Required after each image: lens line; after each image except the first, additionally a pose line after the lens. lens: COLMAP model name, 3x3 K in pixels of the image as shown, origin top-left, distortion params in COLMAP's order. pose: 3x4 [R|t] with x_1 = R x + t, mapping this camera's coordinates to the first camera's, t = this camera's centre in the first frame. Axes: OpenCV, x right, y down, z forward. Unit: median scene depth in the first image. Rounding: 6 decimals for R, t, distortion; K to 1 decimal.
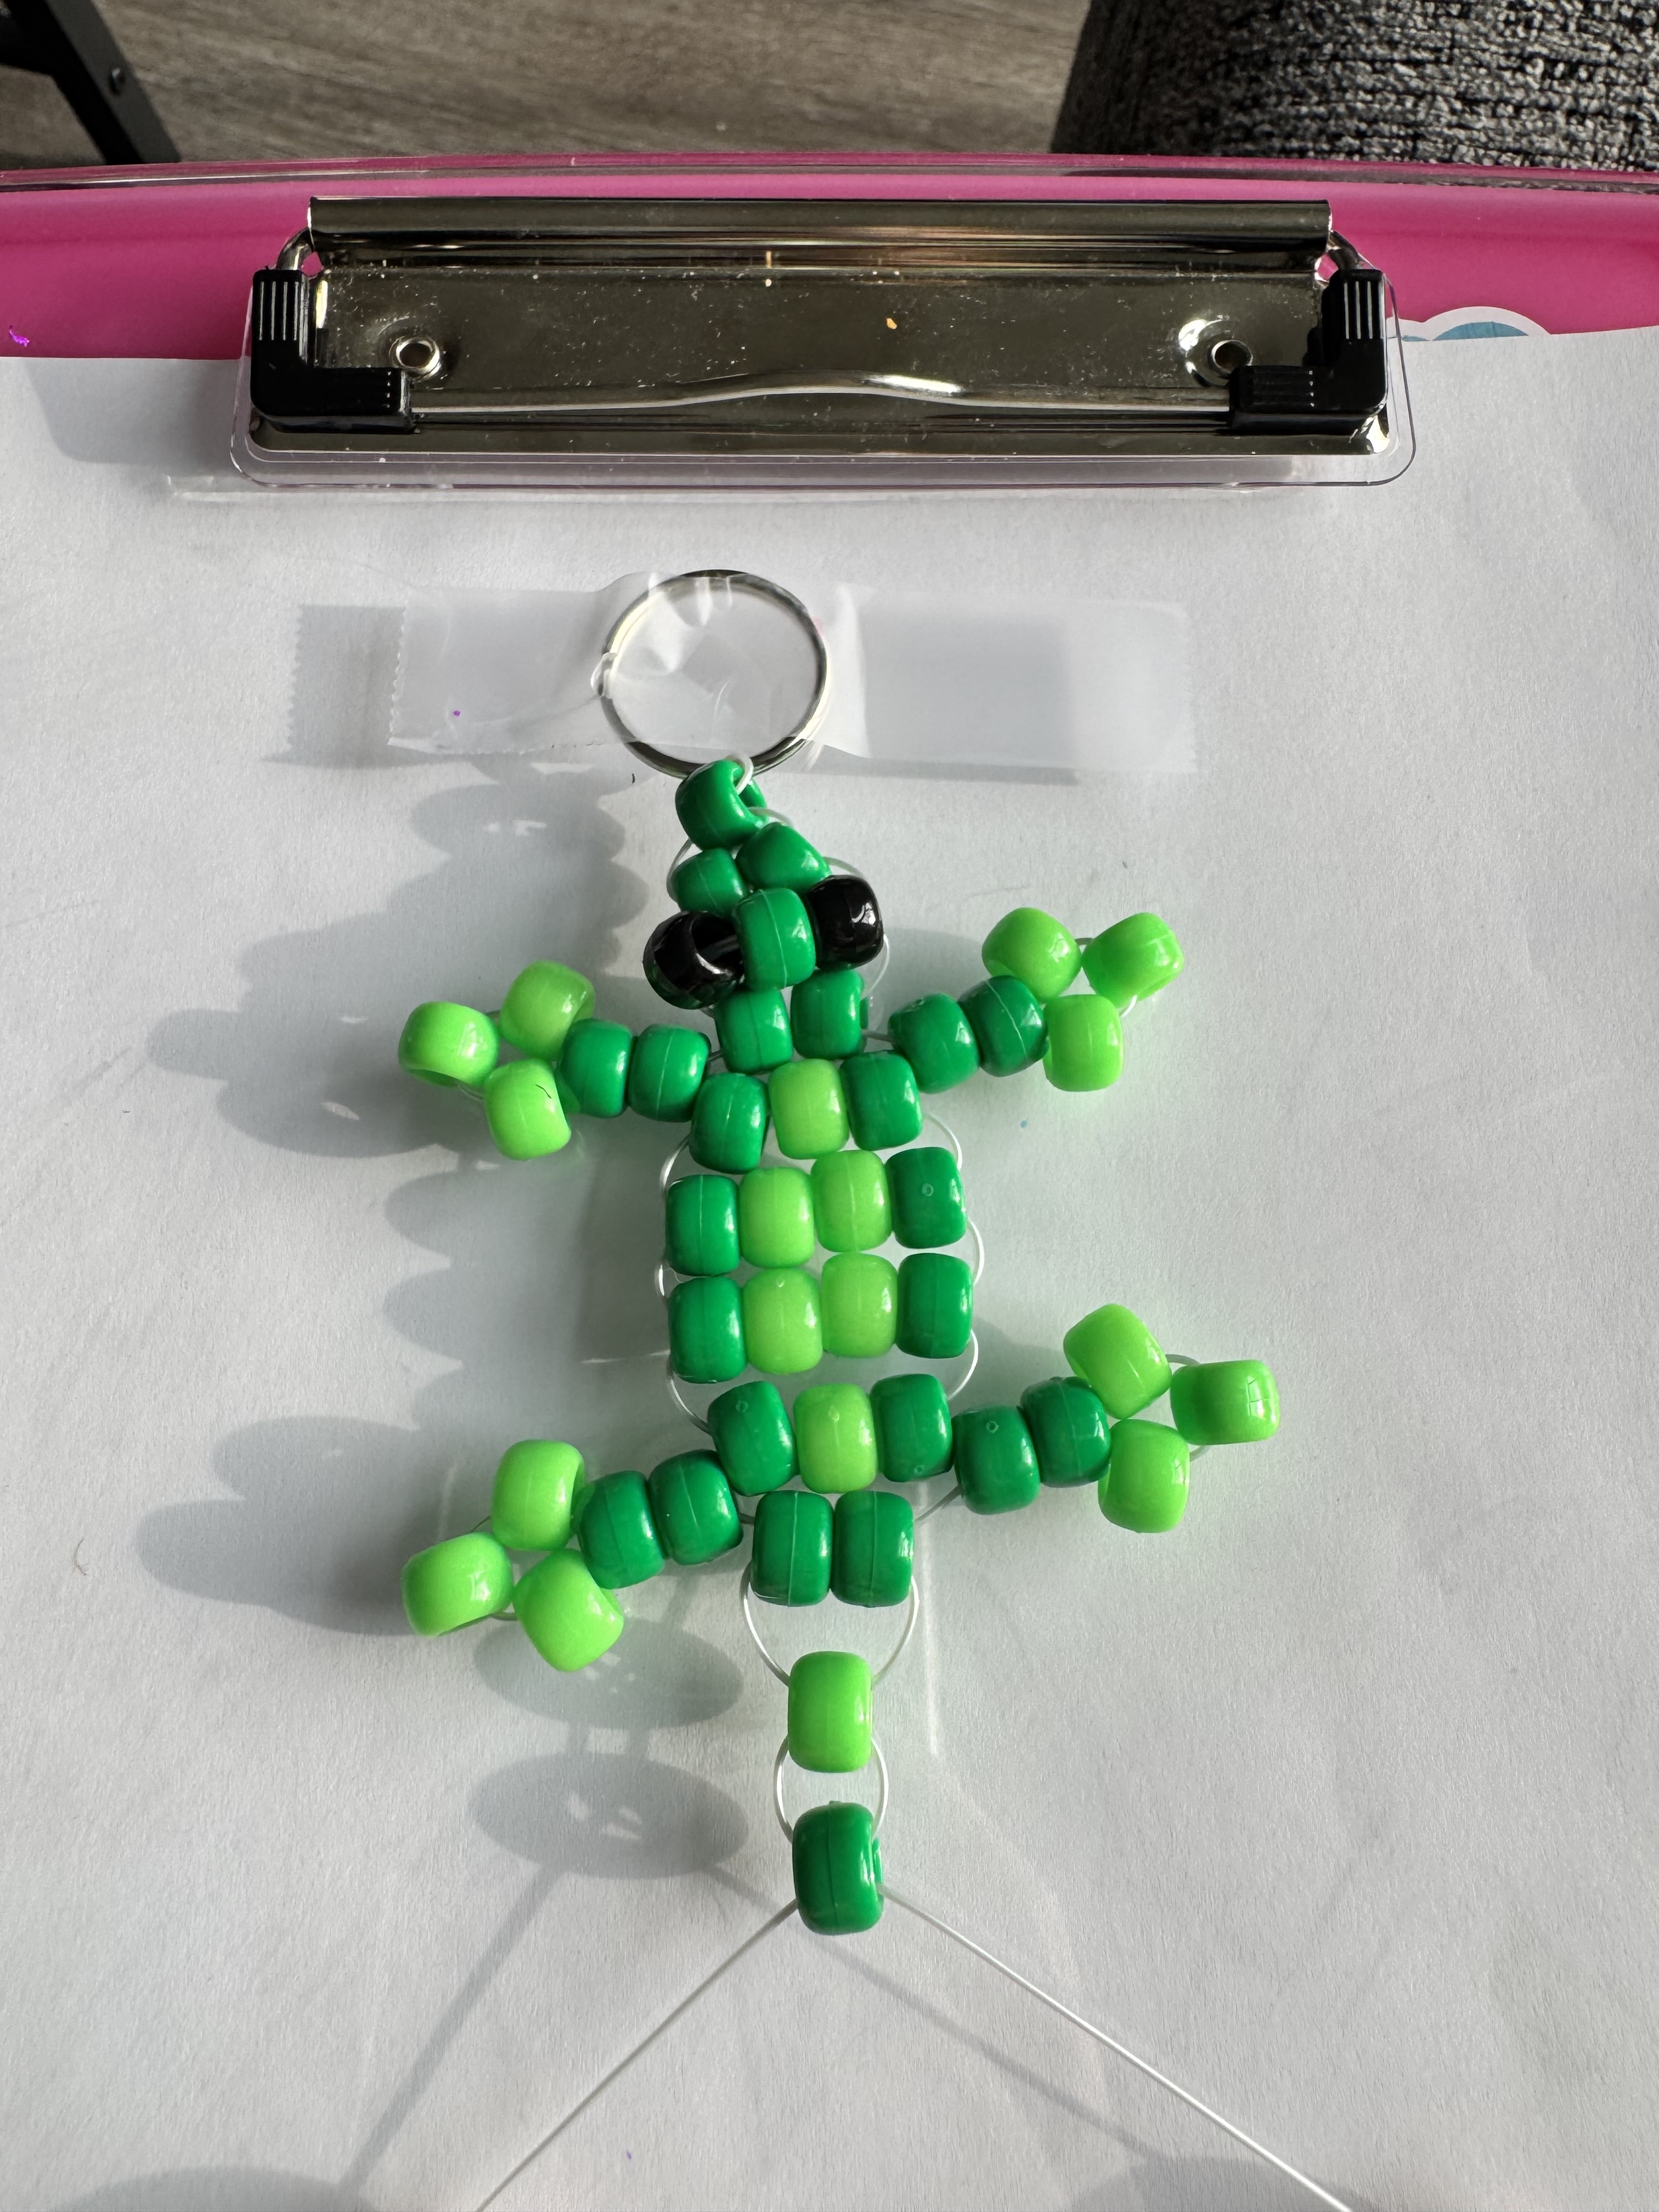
lens RADIAL K [[1510.6, 0, 832.4], [0, 1510.6, 965.0], [0, 0, 1]] dist [0.000171, -0.000297]
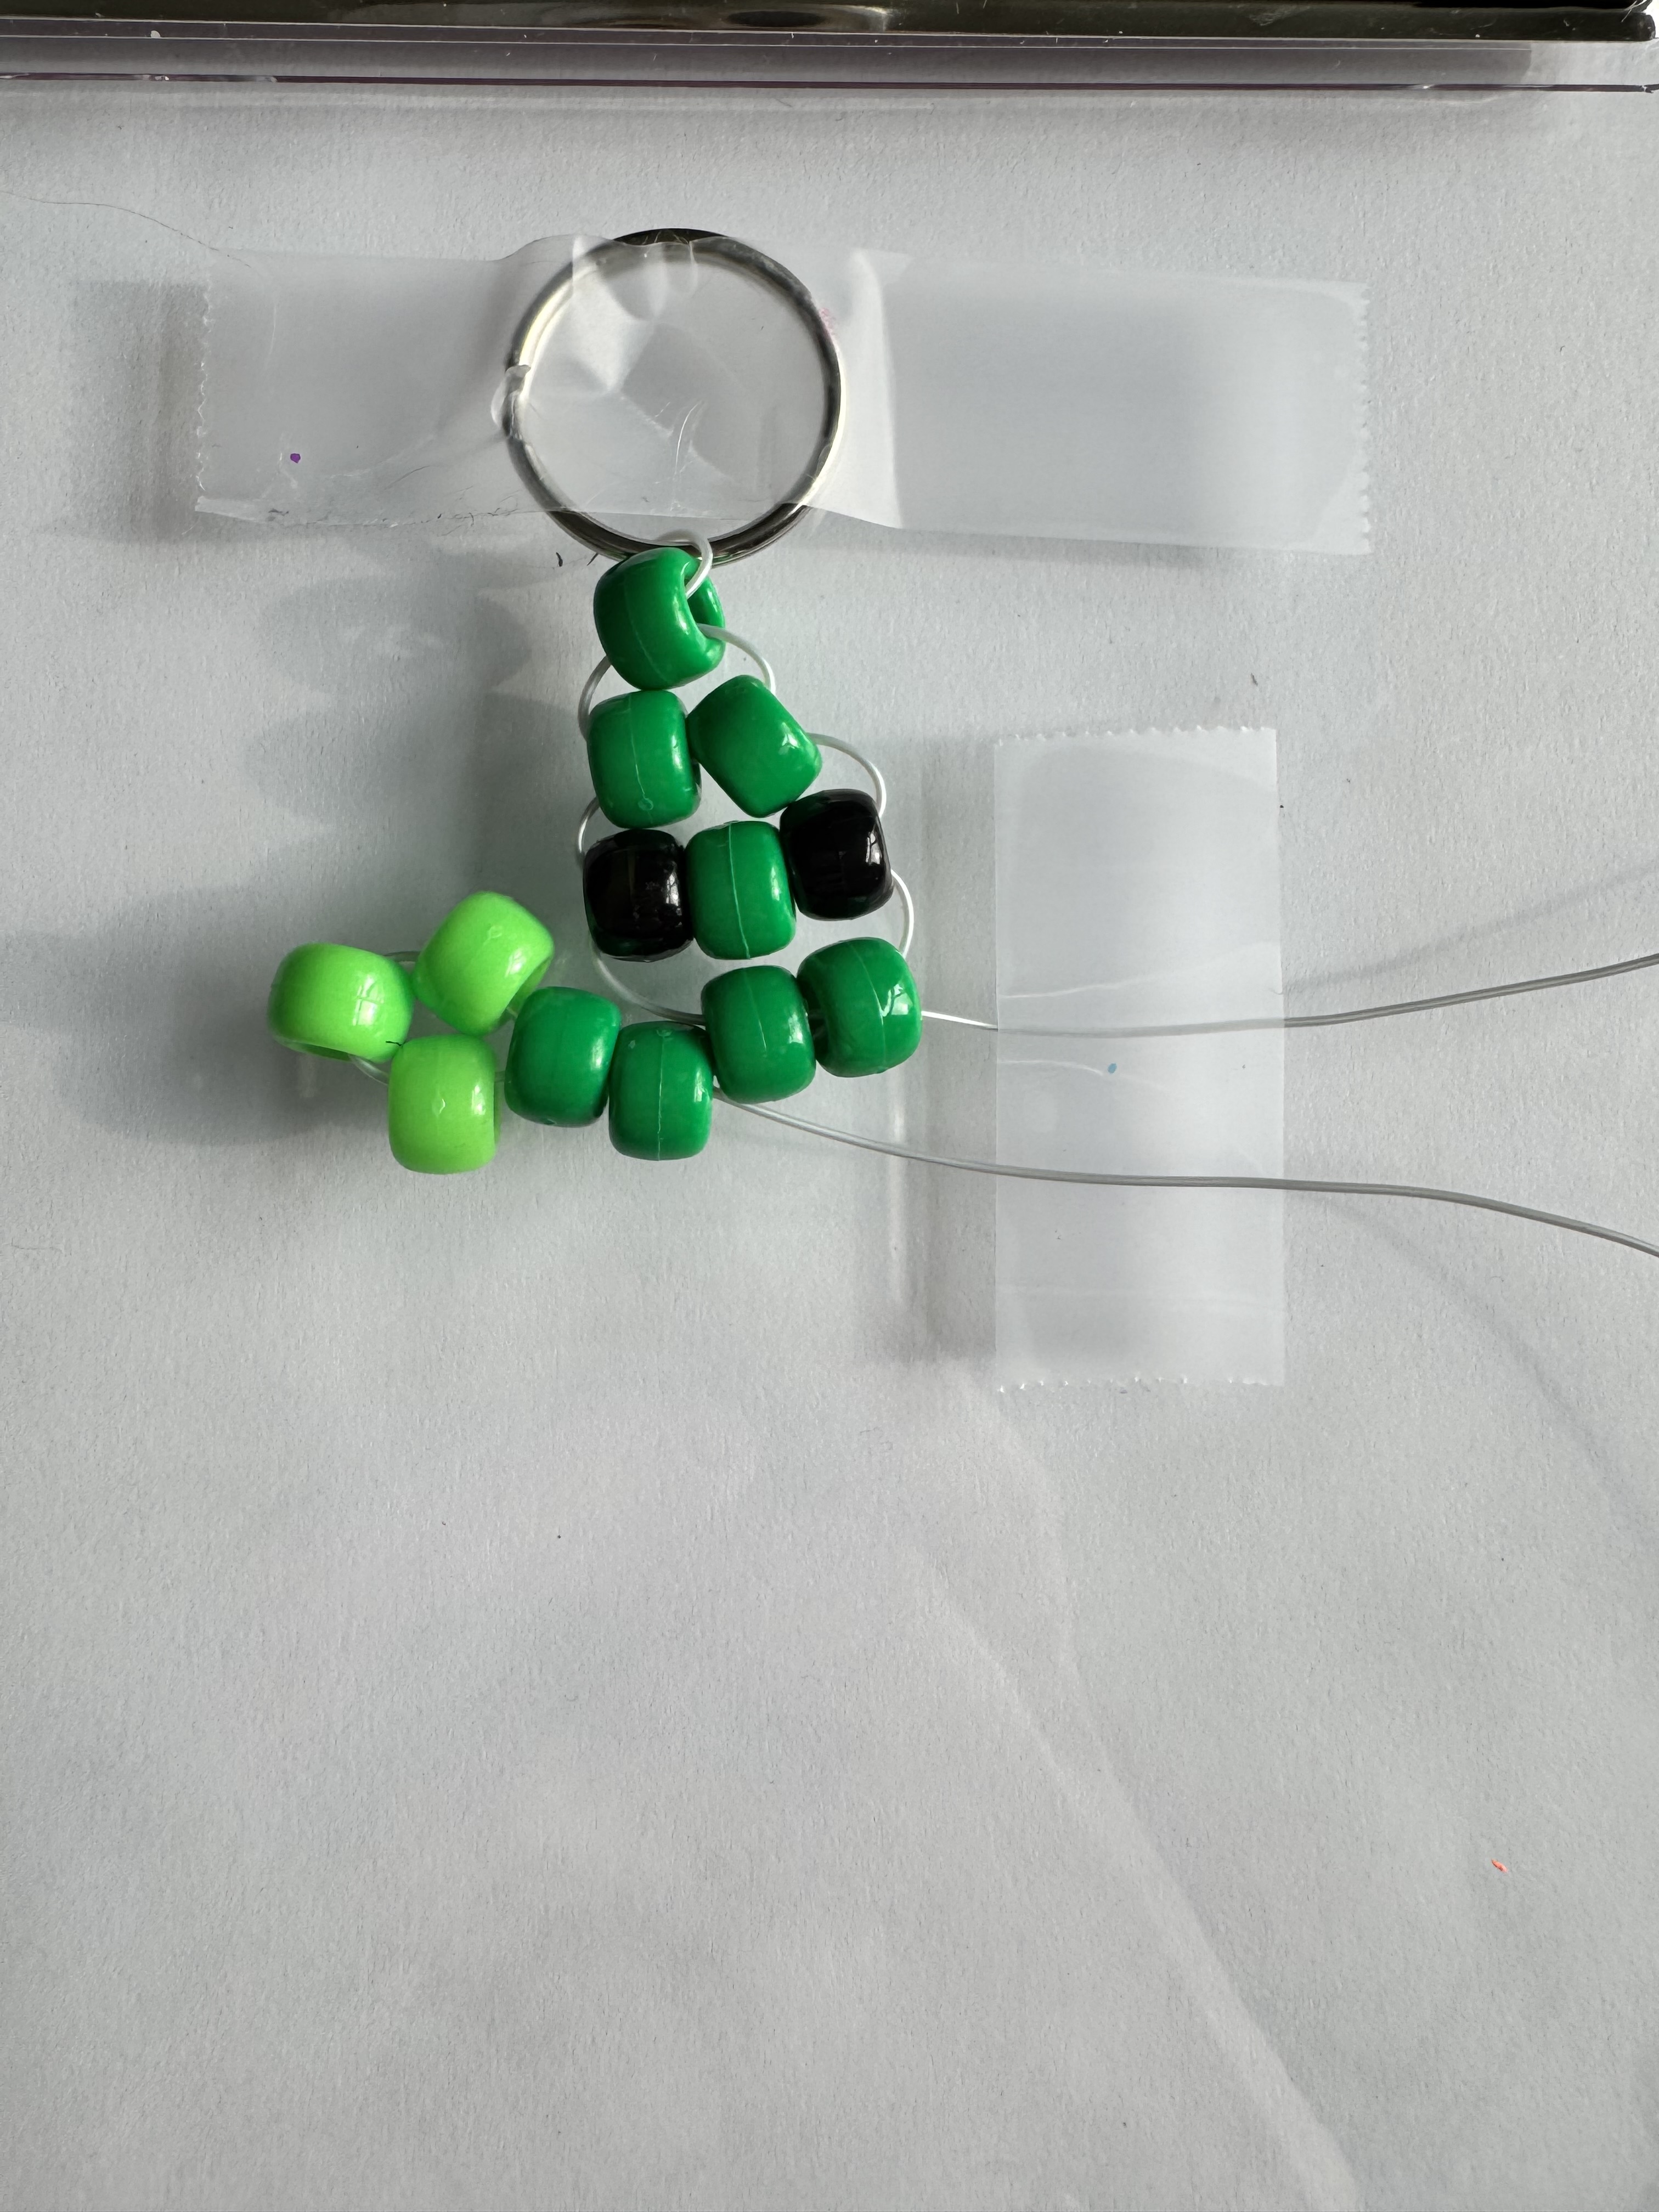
lens RADIAL K [[1510.6, 0, 808.1], [0, 1510.6, 896.8], [0, 0, 1]] dist [0.000171, -0.000297]
pose [[0.999626, -0.004045, 0.027041, -0.036067], [-0.002707, 0.969495, 0.245094, -0.136762], [-0.027208, -0.245076, 0.969122, 0.275826]]
